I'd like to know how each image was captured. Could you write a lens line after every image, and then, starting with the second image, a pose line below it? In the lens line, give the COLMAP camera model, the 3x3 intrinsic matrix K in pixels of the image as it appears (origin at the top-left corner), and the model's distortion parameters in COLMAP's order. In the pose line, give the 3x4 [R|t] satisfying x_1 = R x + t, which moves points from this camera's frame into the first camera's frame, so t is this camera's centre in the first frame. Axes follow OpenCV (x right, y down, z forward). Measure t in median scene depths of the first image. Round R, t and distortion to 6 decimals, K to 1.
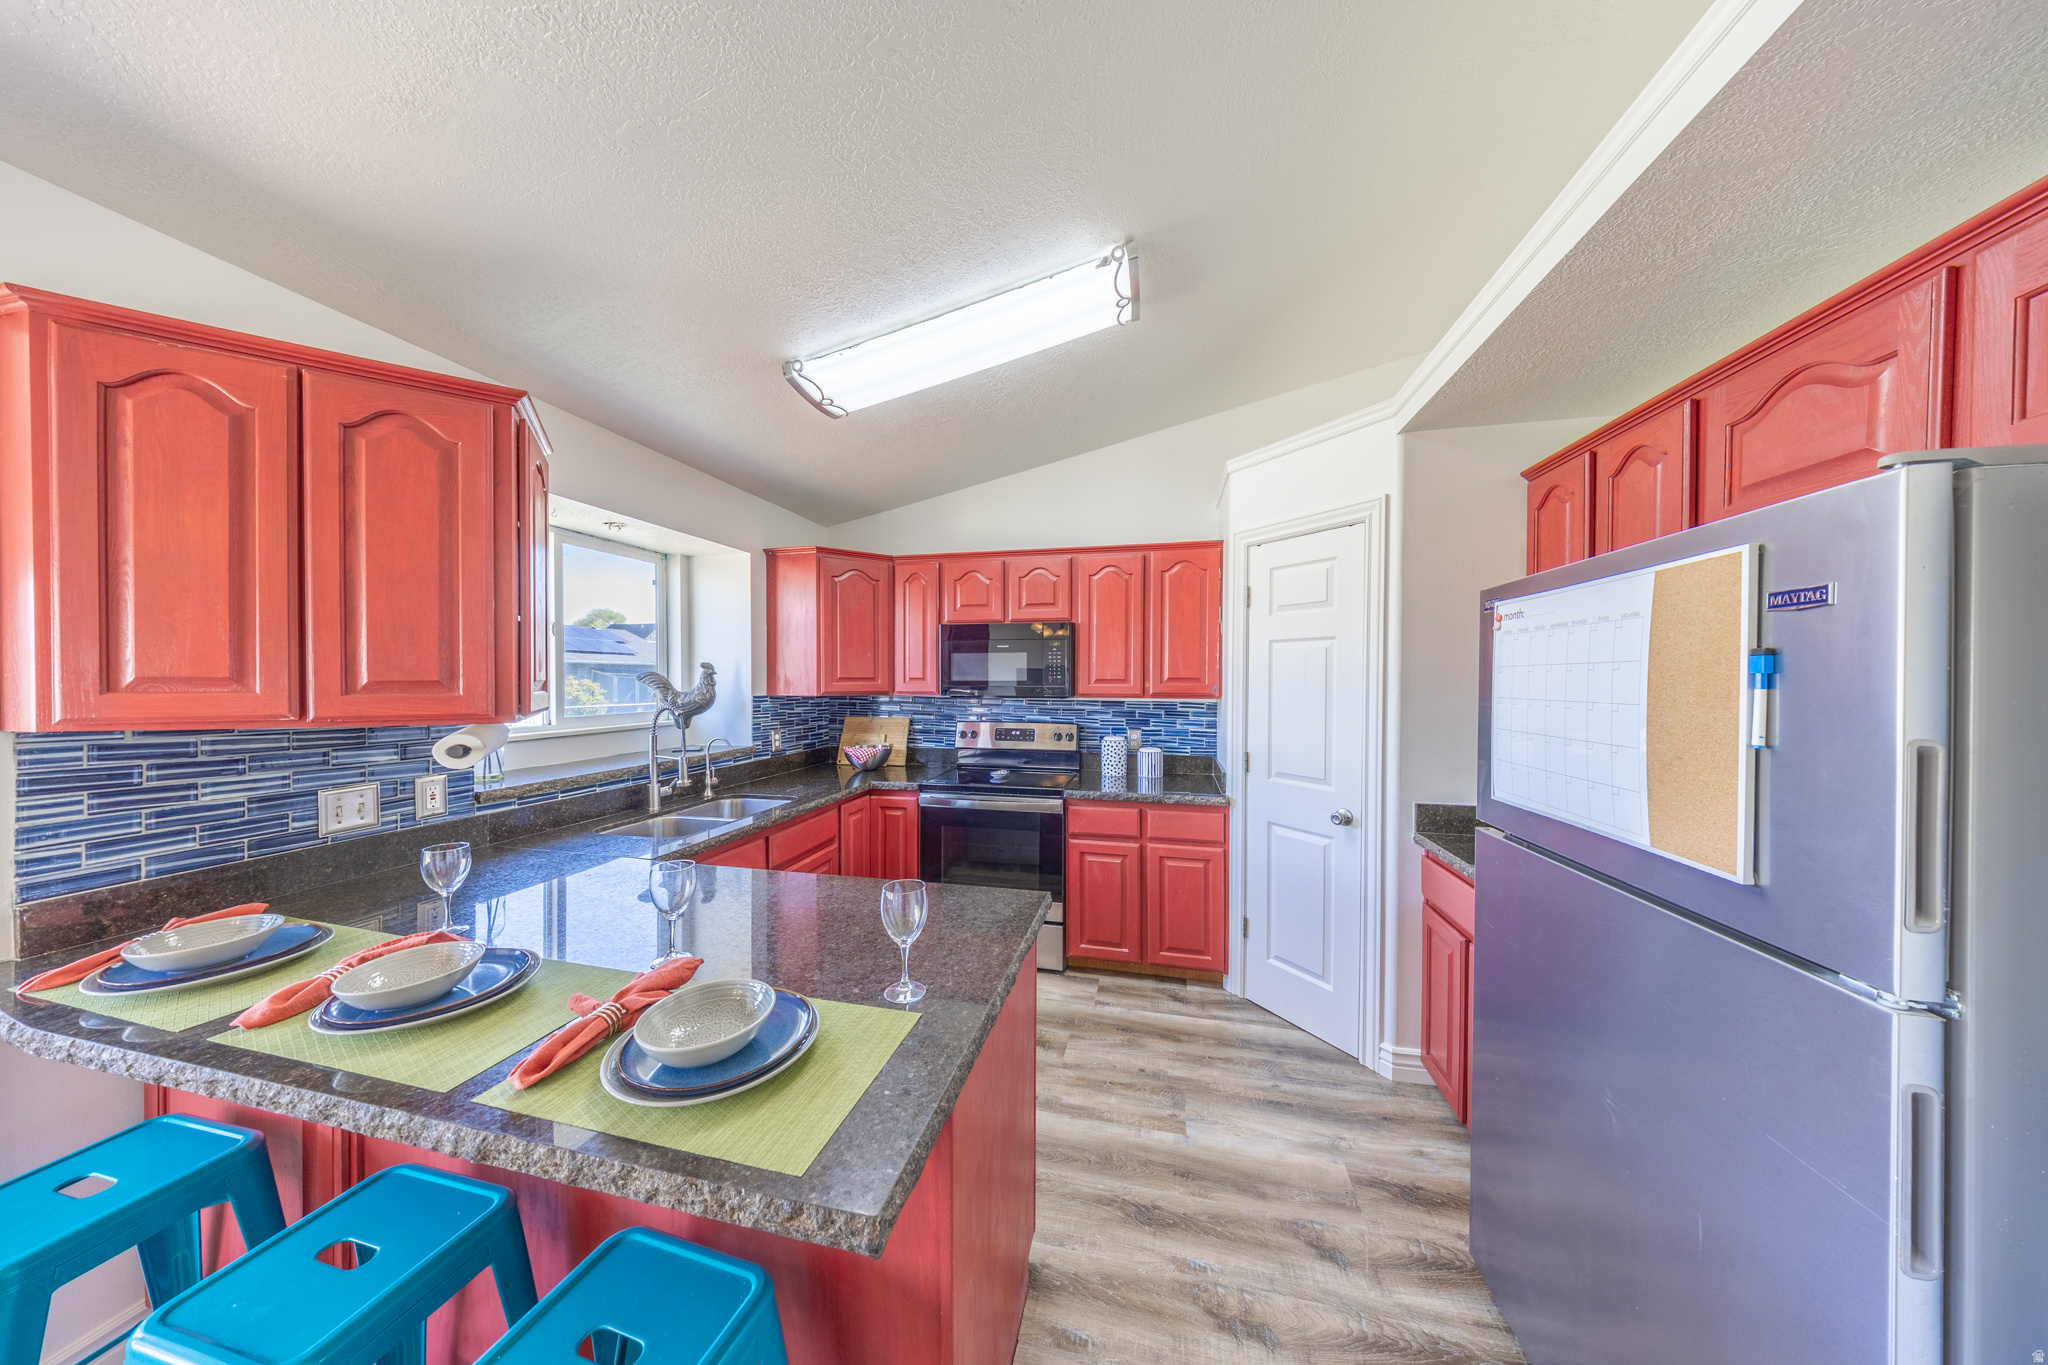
lens RADIAL K [[591.6, 0, 1018.1], [0, 591.6, 686.1], [0, 0, 1]] dist [-0.007122, 0.000743]
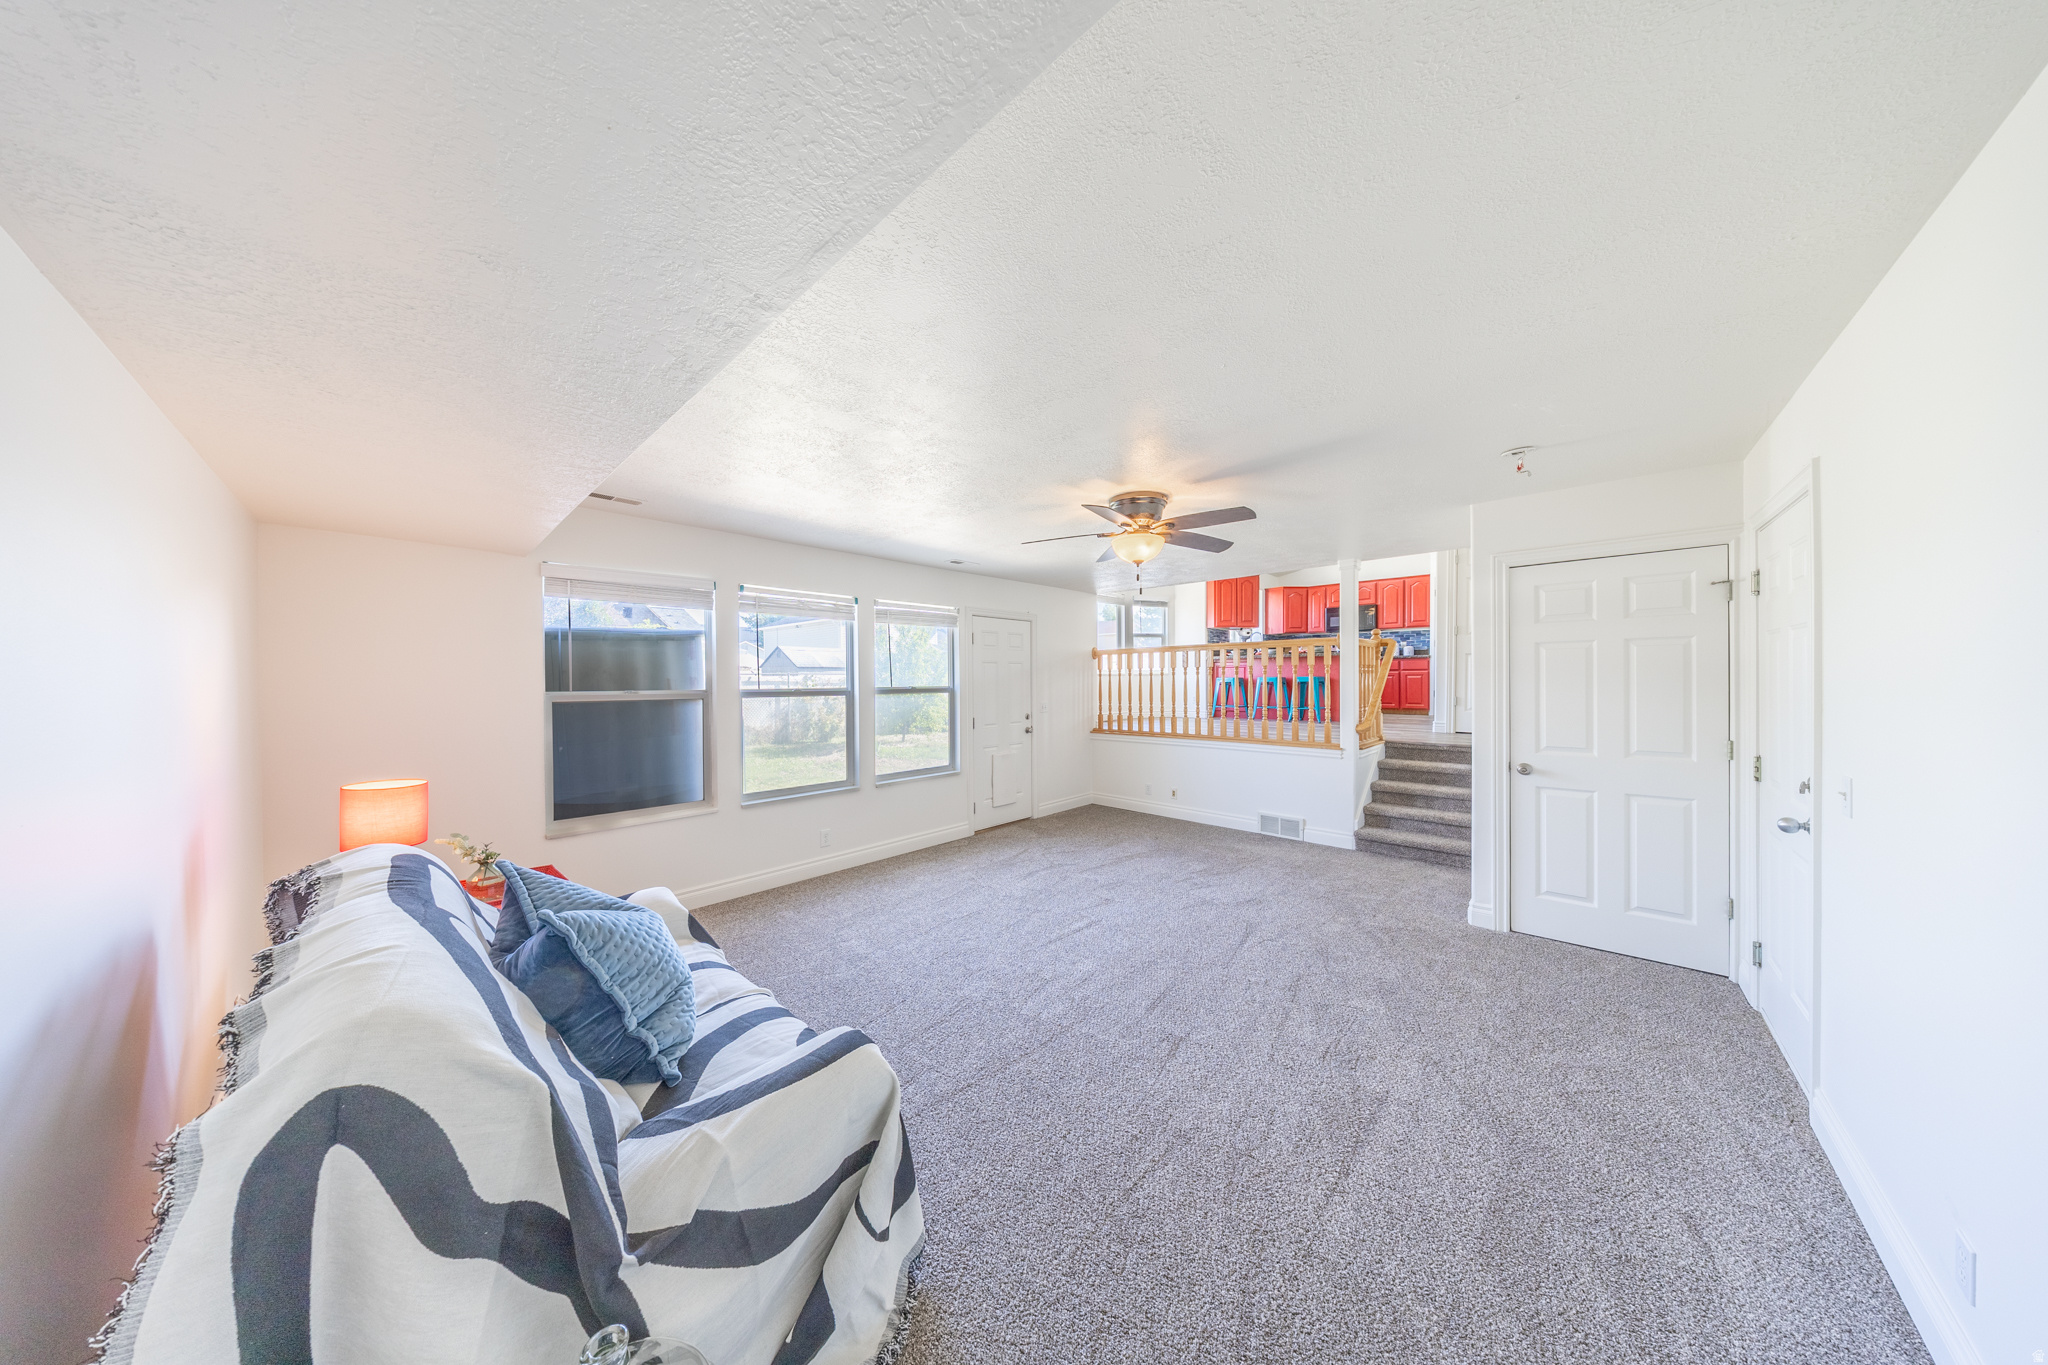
lens RADIAL K [[591.6, 0, 1025.9], [0, 591.6, 686.9], [0, 0, 1]] dist [-0.007122, 0.000743]
pose [[0.867213, -0.004145, -0.497921, 0.043761], [0.007915, 0.999954, 0.005461, 0.323419], [0.497875, -0.008677, 0.867205, -2.886921]]
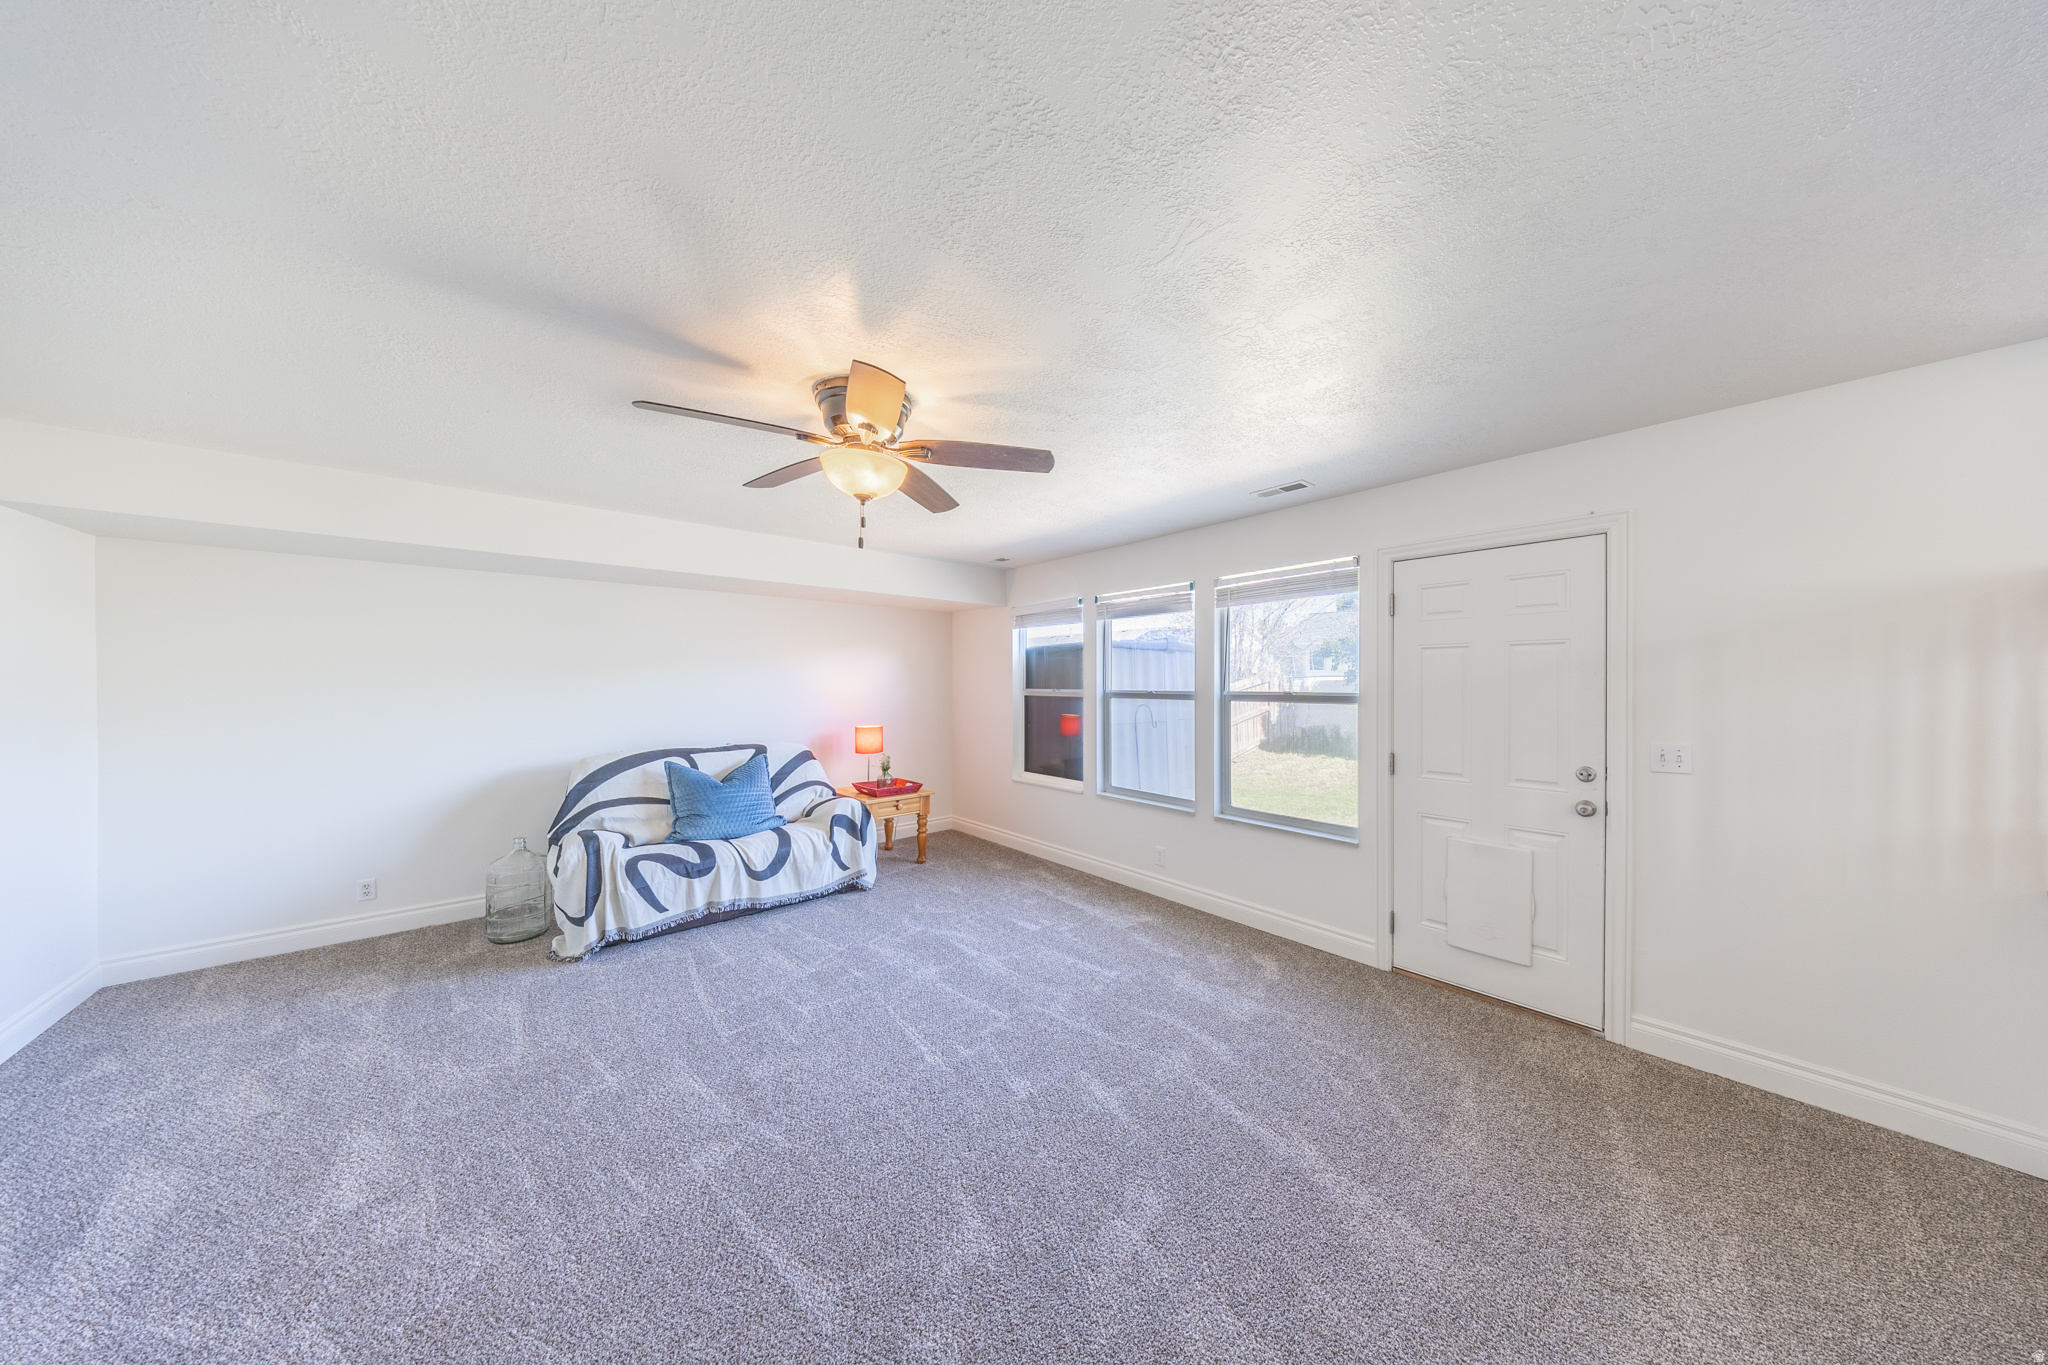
lens RADIAL K [[591.6, 0, 1030.6], [0, 591.6, 687.1], [0, 0, 1]] dist [-0.007122, 0.000743]
pose [[-0.567934, 0.001402, -0.823073, 0.140948], [-0.006020, 0.999965, 0.005857, 0.315271], [0.823052, 0.008281, -0.567905, -1.167746]]
